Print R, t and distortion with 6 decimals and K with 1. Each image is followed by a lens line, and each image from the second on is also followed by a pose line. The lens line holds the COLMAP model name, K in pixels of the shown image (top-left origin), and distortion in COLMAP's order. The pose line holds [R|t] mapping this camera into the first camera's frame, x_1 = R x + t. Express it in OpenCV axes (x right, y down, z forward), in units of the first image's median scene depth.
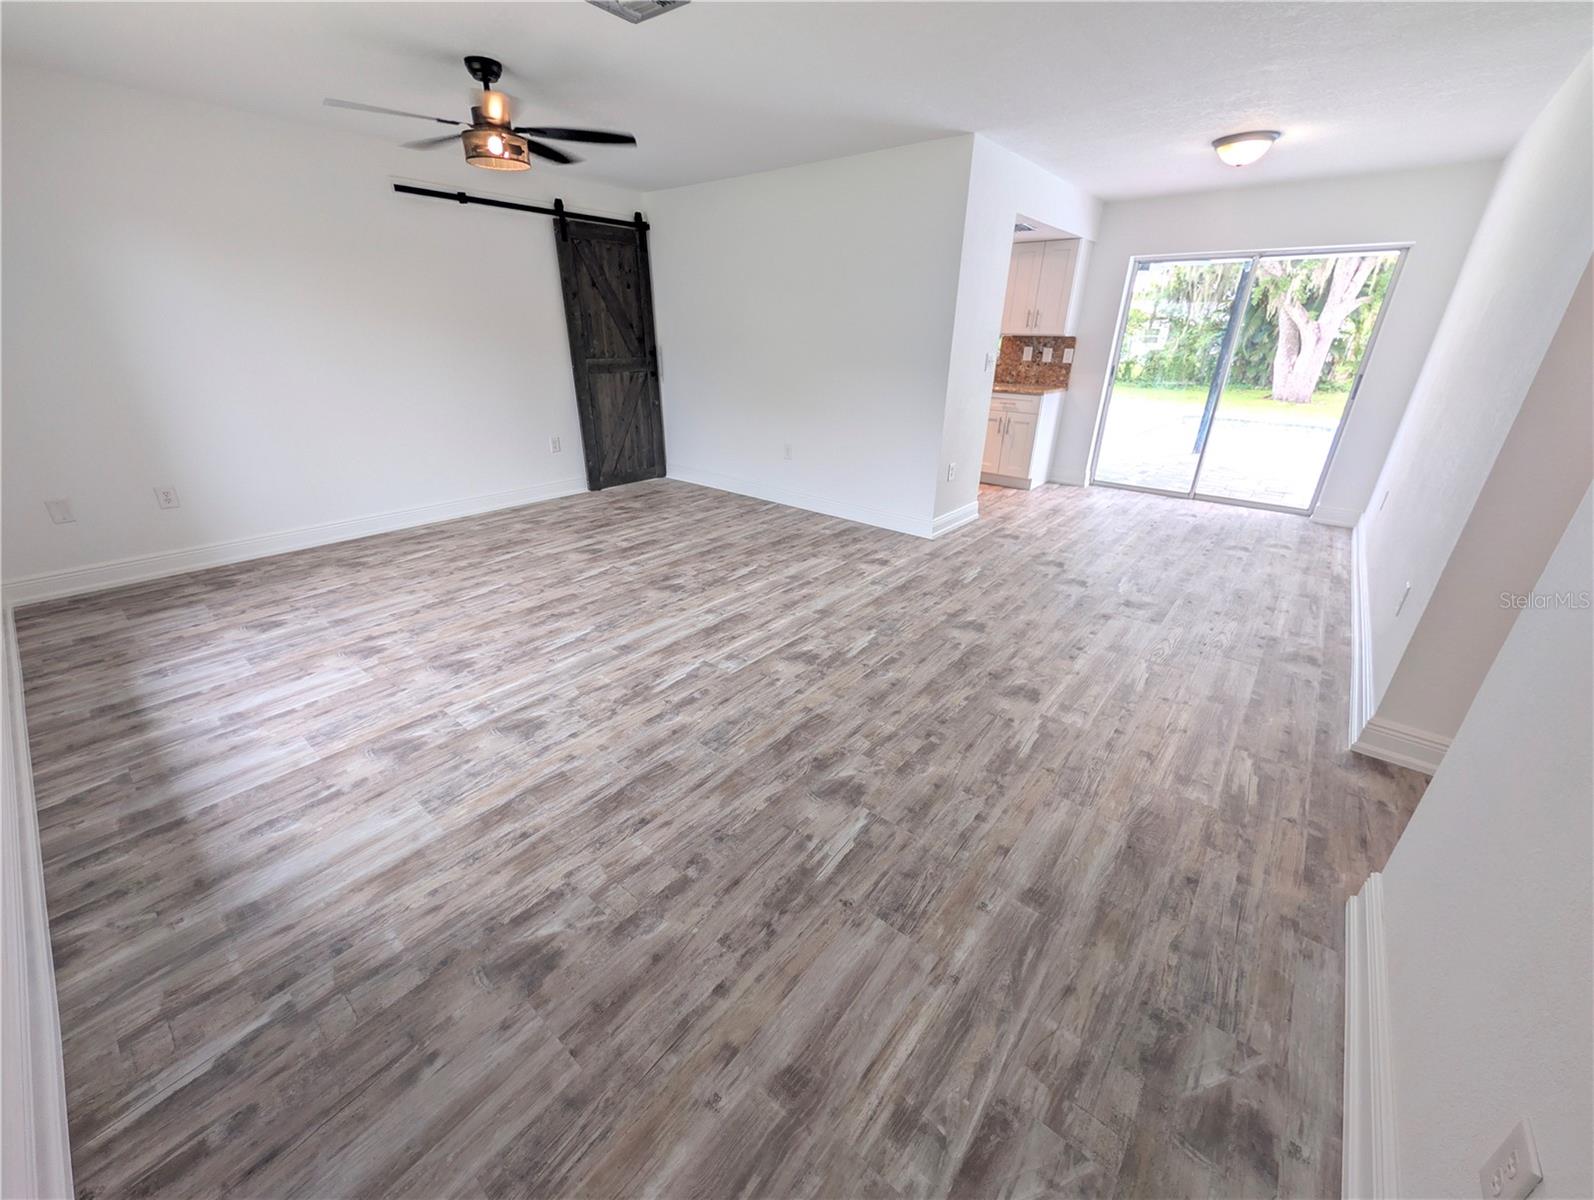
lens RADIAL K [[616.8, 0, 787.8], [0, 616.8, 593.7], [0, 0, 1]] dist [0.000171, 0.000573]
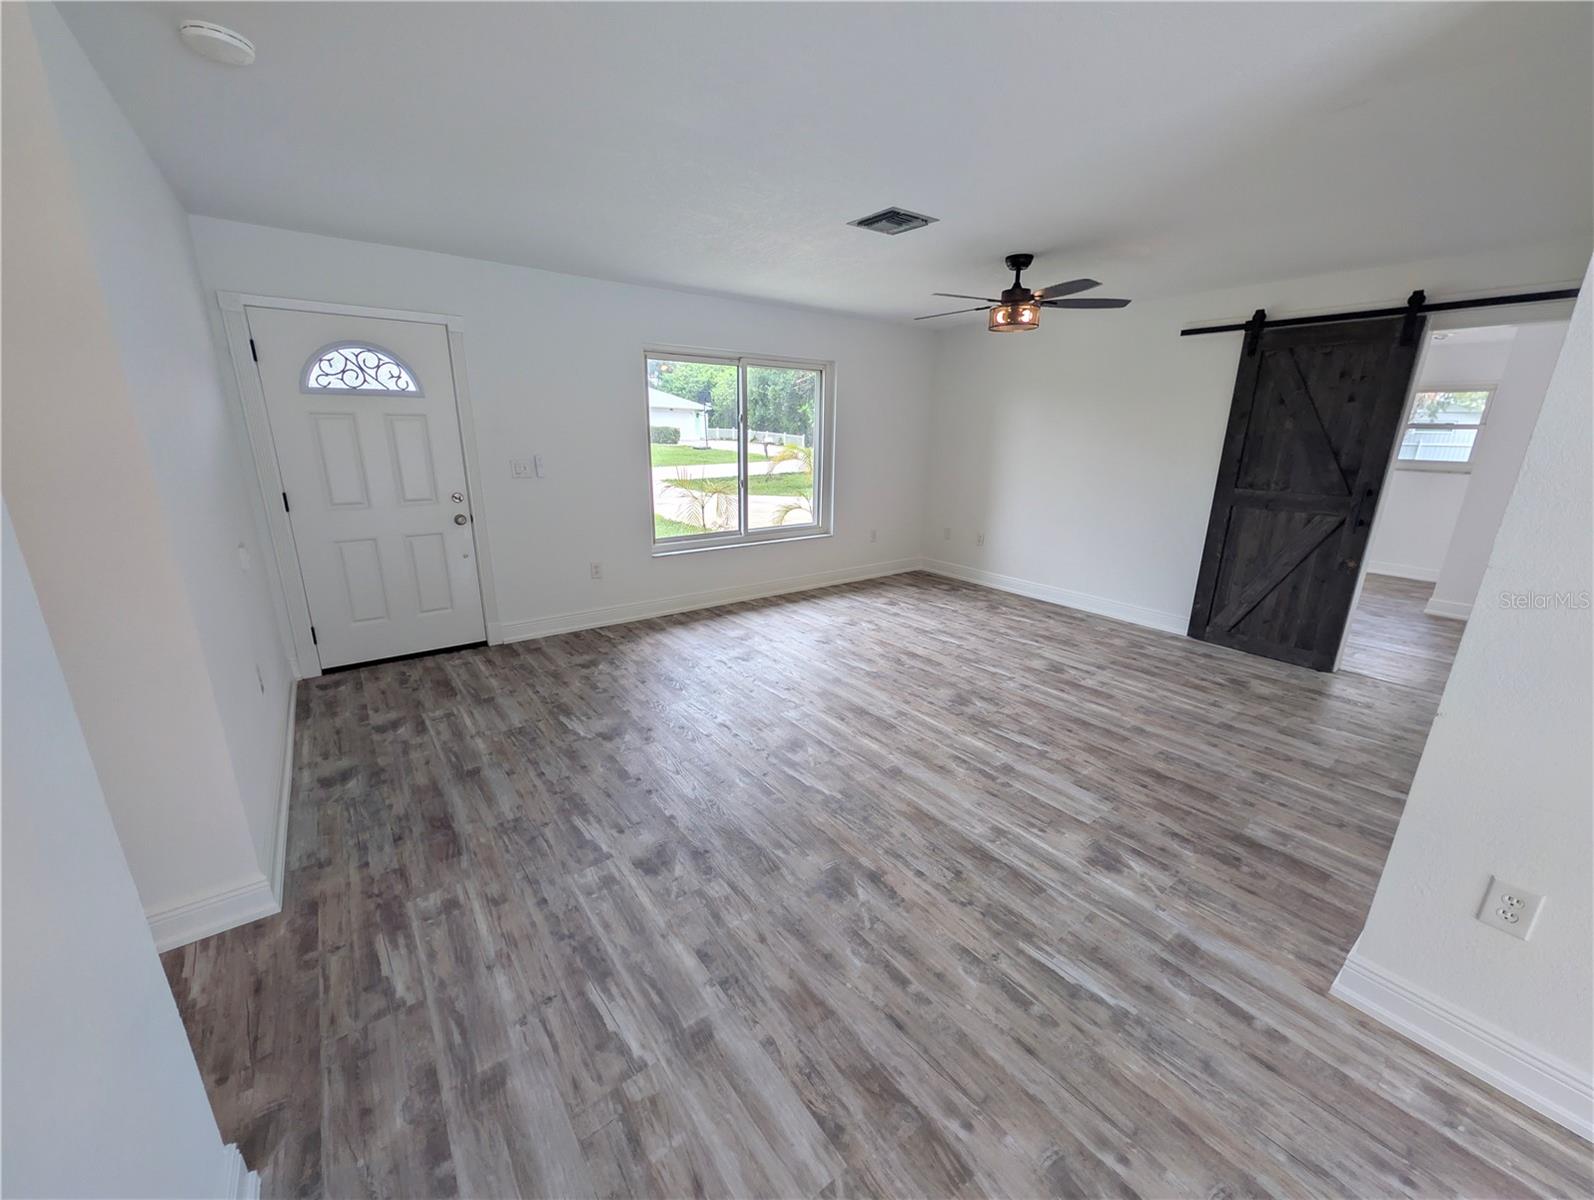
lens RADIAL K [[616.8, 0, 795.9], [0, 616.8, 597.9], [0, 0, 1]] dist [0.000171, 0.000573]
pose [[-0.225232, 0.245158, -0.942957, 0.819390], [-0.400922, 0.858767, 0.319032, -0.386577], [0.887993, 0.449908, -0.095133, 0.853341]]
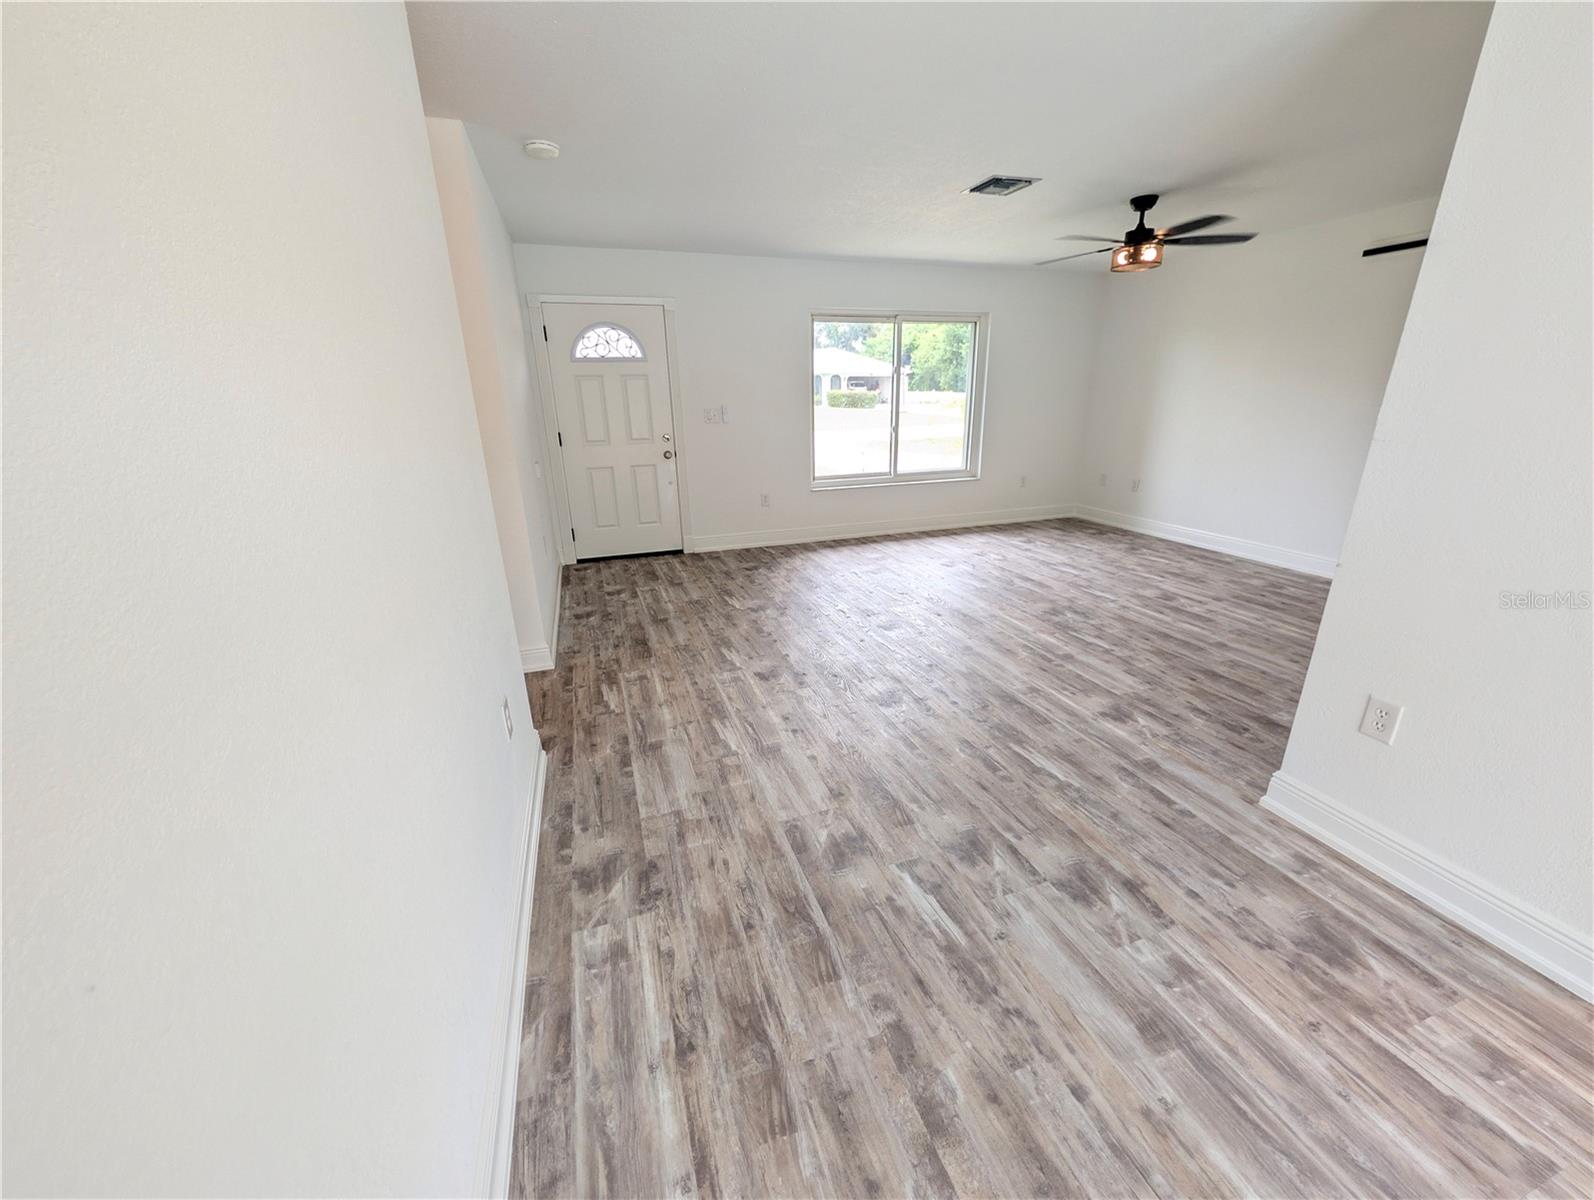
lens RADIAL K [[616.8, 0, 792.7], [0, 616.8, 597.4], [0, 0, 1]] dist [0.000171, 0.000573]
pose [[-0.519483, 0.266070, -0.812000, 1.024019], [-0.326823, 0.816159, 0.476520, -0.437569], [0.789509, 0.512924, -0.337022, 1.073517]]
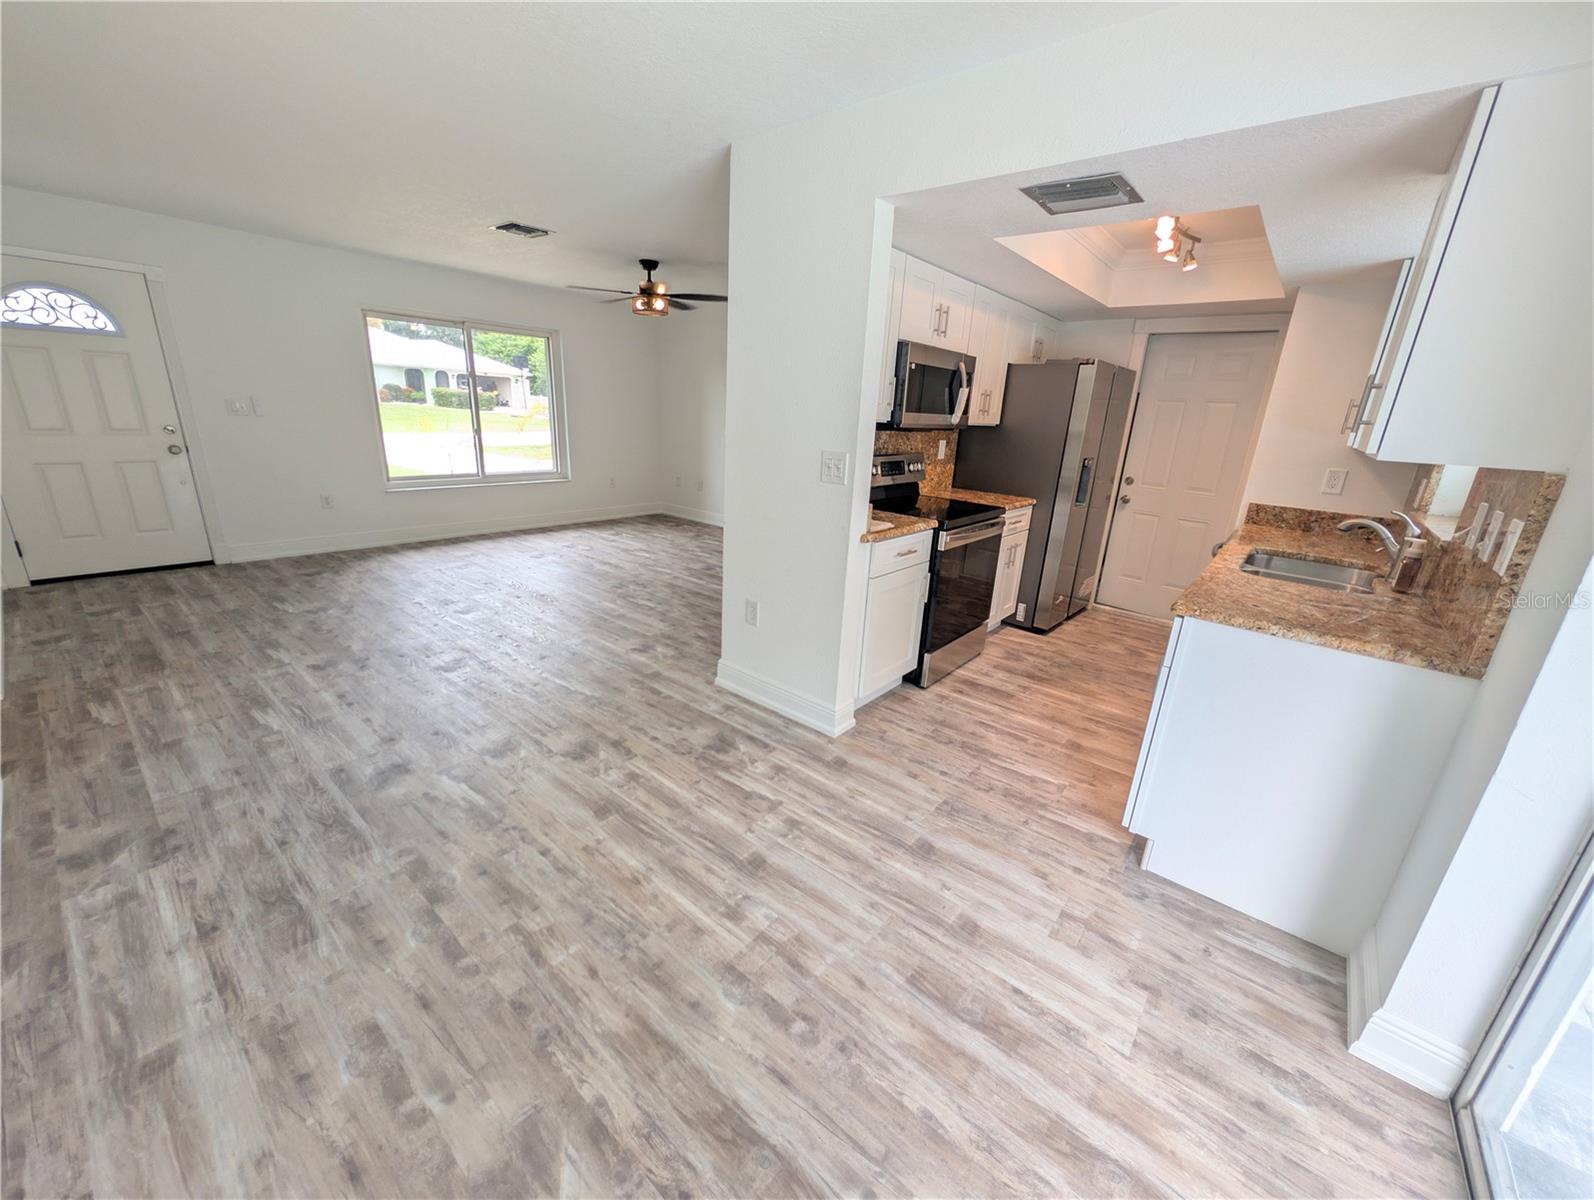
lens RADIAL K [[616.8, 0, 797.2], [0, 616.8, 598.7], [0, 0, 1]] dist [0.000171, 0.000573]
pose [[0.011027, 0.283791, -0.958823, 1.210767], [-0.440644, 0.862137, 0.250106, -0.533952], [0.897614, 0.419741, 0.134557, 1.277324]]
